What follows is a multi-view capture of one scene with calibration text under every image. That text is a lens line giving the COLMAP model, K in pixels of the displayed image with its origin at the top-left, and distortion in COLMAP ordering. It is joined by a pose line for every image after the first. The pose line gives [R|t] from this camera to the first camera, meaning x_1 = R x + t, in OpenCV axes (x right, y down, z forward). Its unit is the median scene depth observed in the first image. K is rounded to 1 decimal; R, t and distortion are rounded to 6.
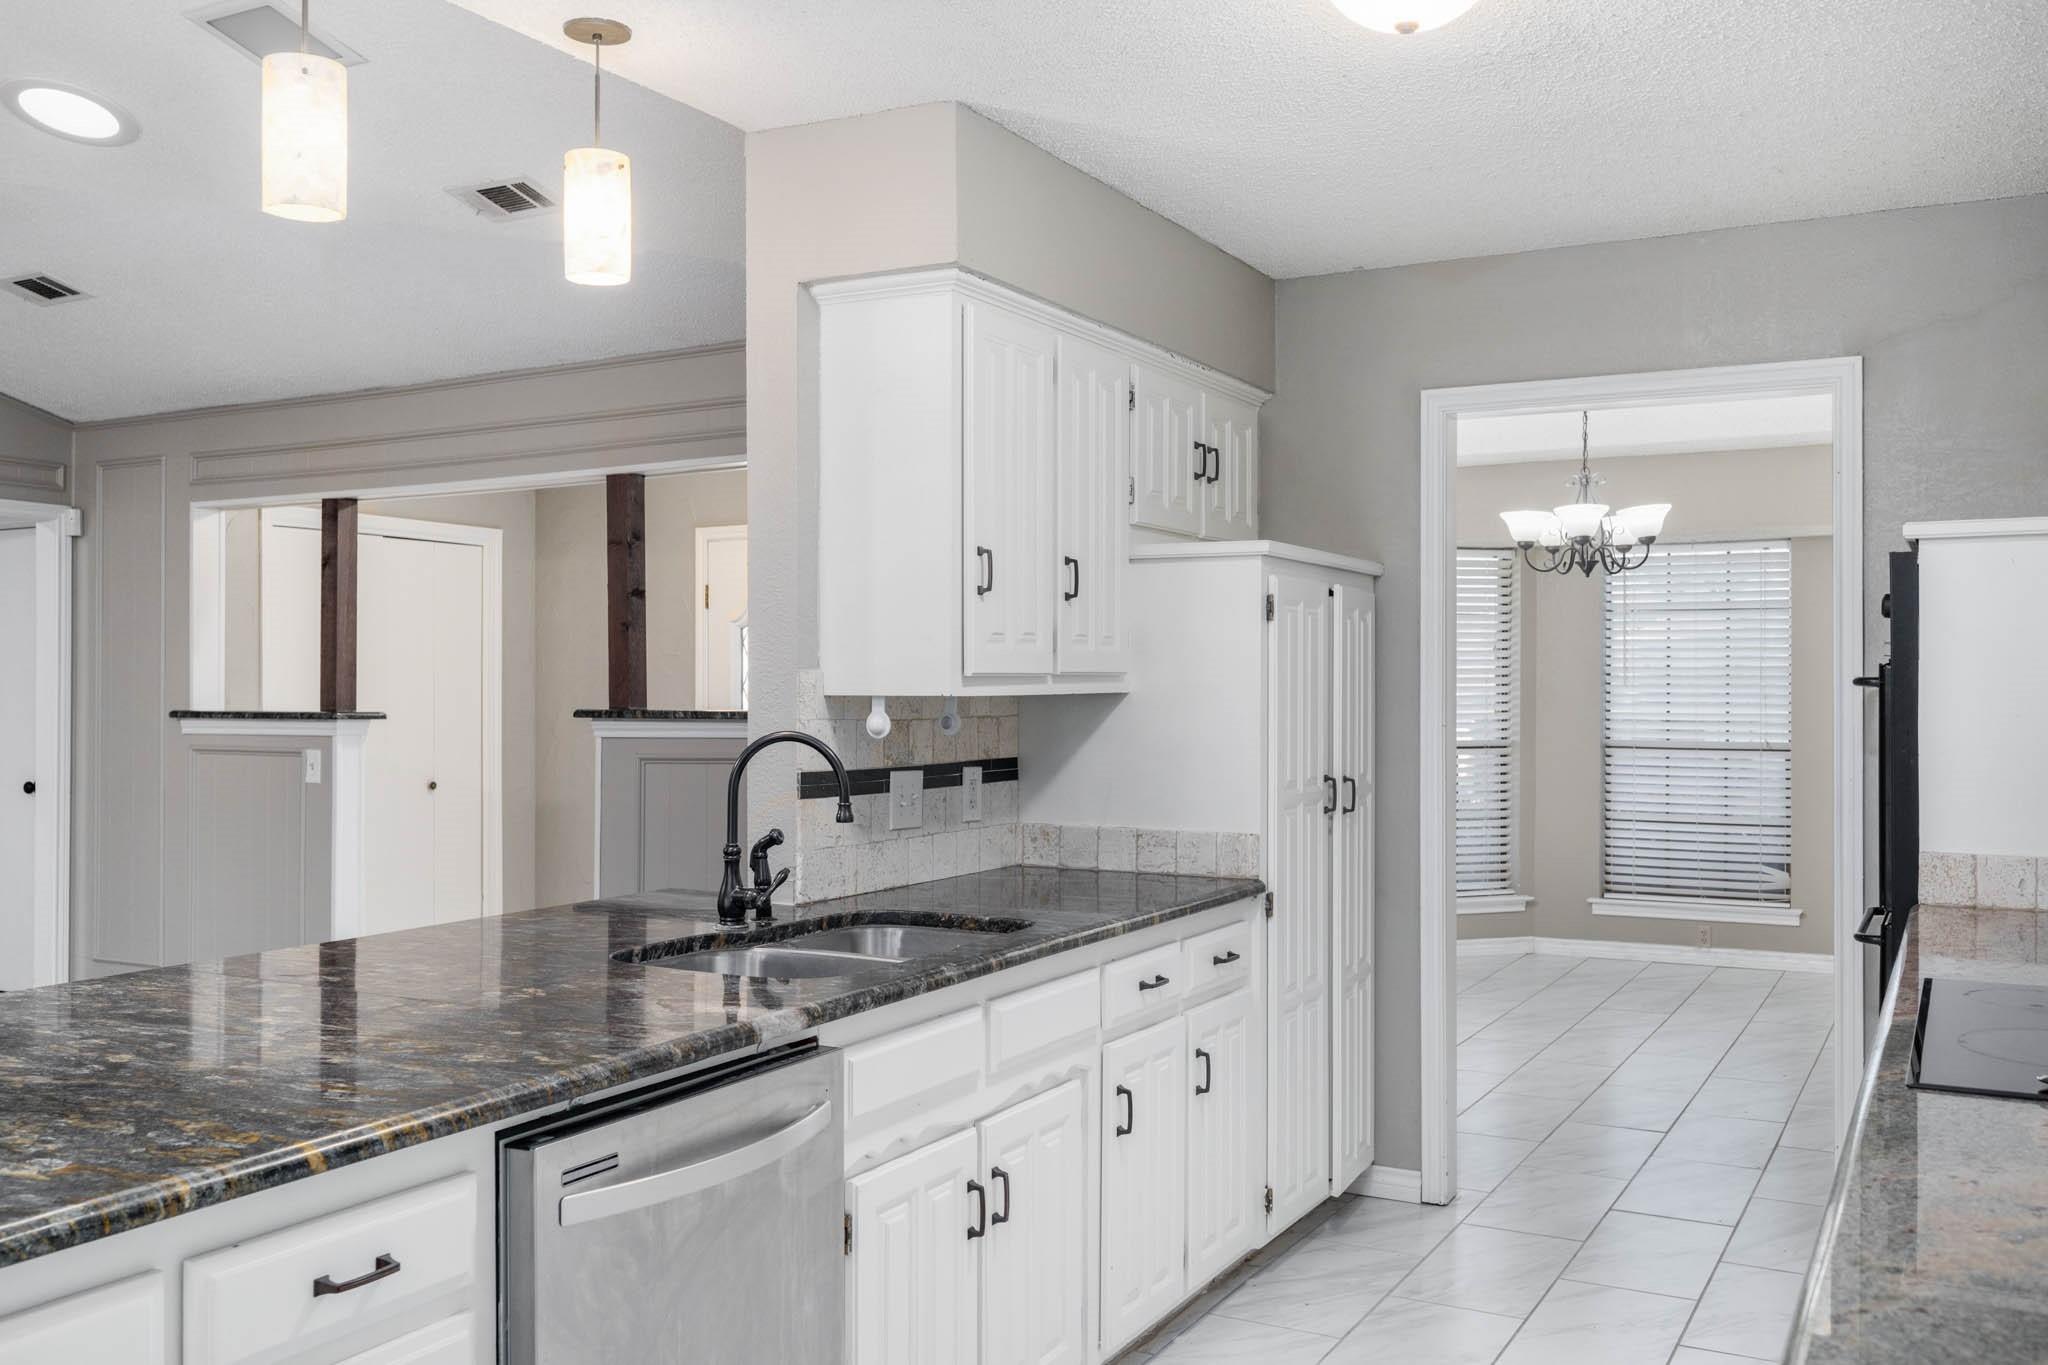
lens RADIAL K [[1769.2, 0, 1024.0], [0, 1769.2, 682.5], [0, 0, 1]] dist [-0.003298, 0.000576]
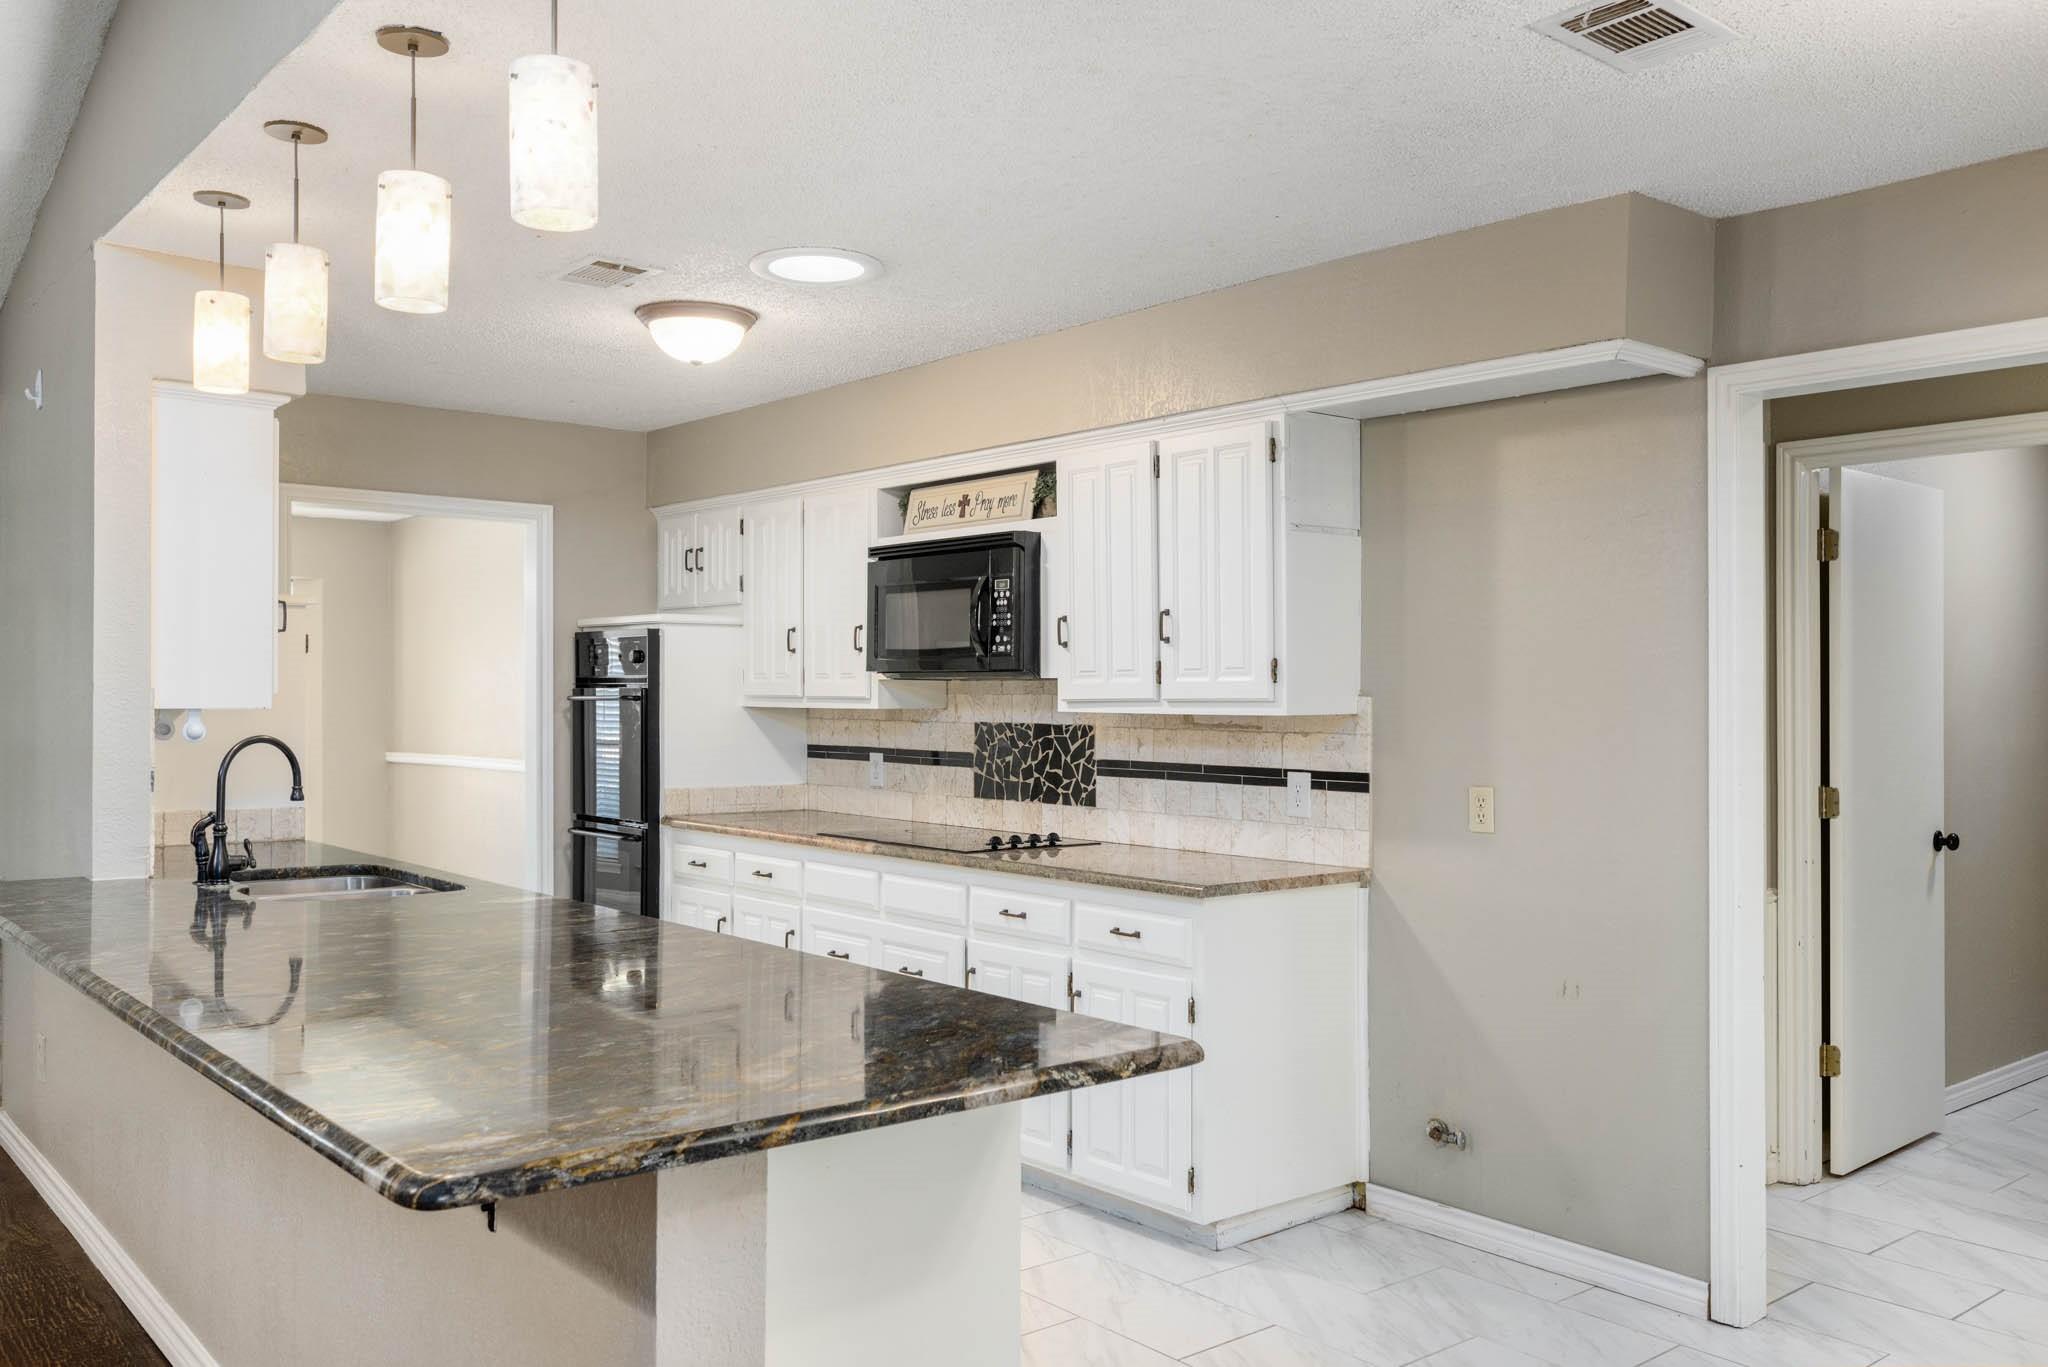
lens RADIAL K [[1630.6, 0, 1024.0], [0, 1630.6, 683.5], [0, 0, 1]] dist [-0.002692, -0.001324]
pose [[0.358394, 0.009956, 0.933517, -0.847617], [-0.006694, 0.999945, -0.008095, -0.004322], [-0.933546, -0.003348, 0.358441, 0.015996]]
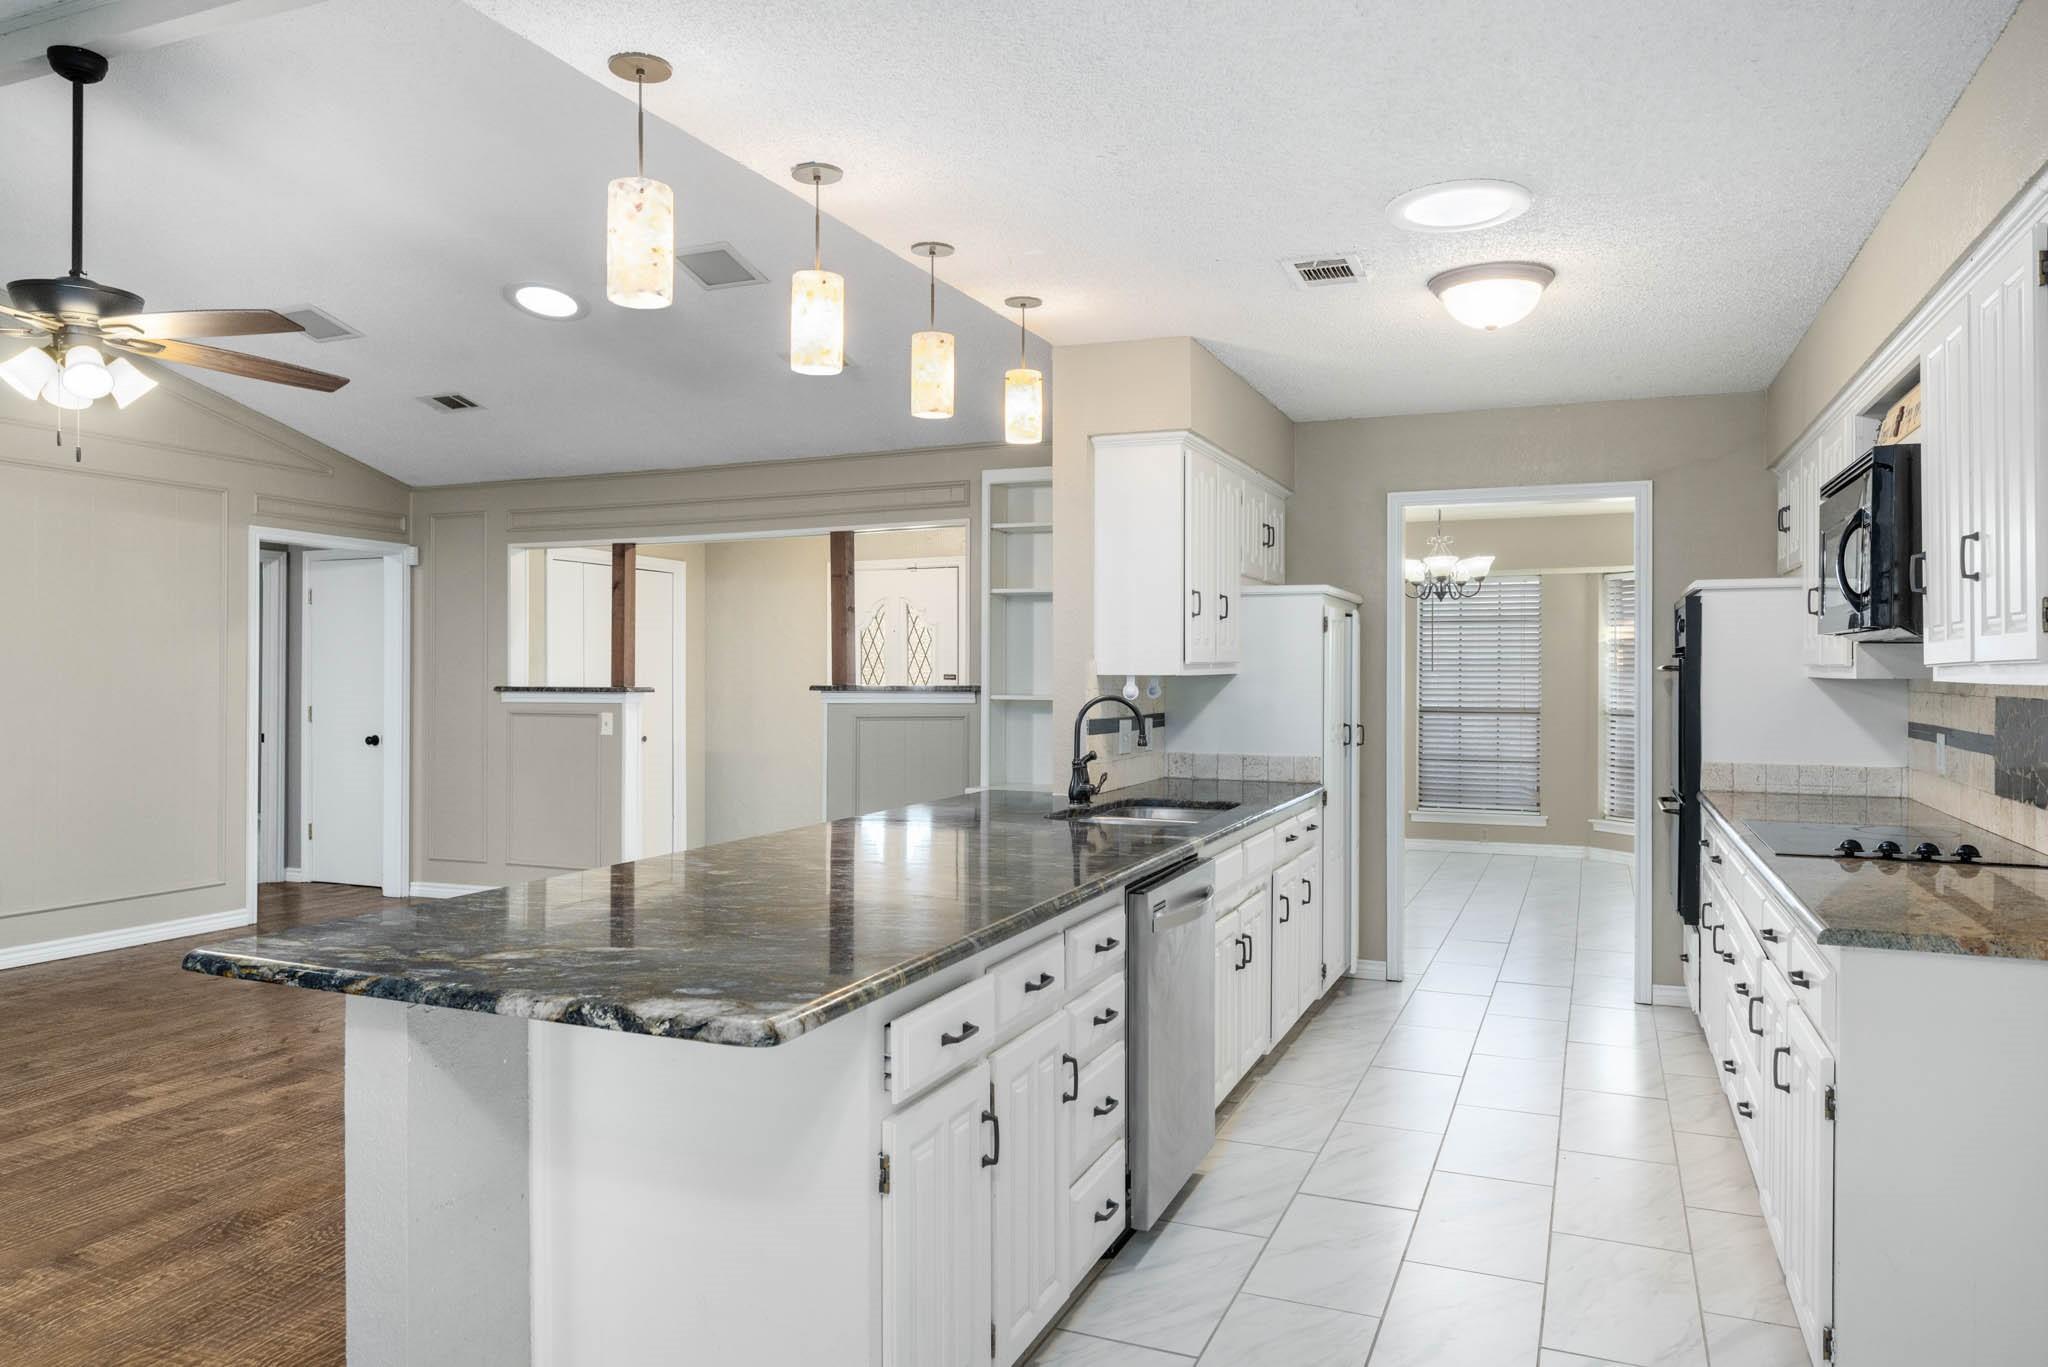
lens RADIAL K [[1344.7, 0, 1024.0], [0, 1344.7, 683.5], [0, 0, 1]] dist [-0.005177, -0.004907]
pose [[0.995104, 0.000663, 0.098834, -0.276736], [-0.001730, 0.999941, 0.010710, 0.001427], [-0.098821, -0.010828, 0.995046, -0.259670]]
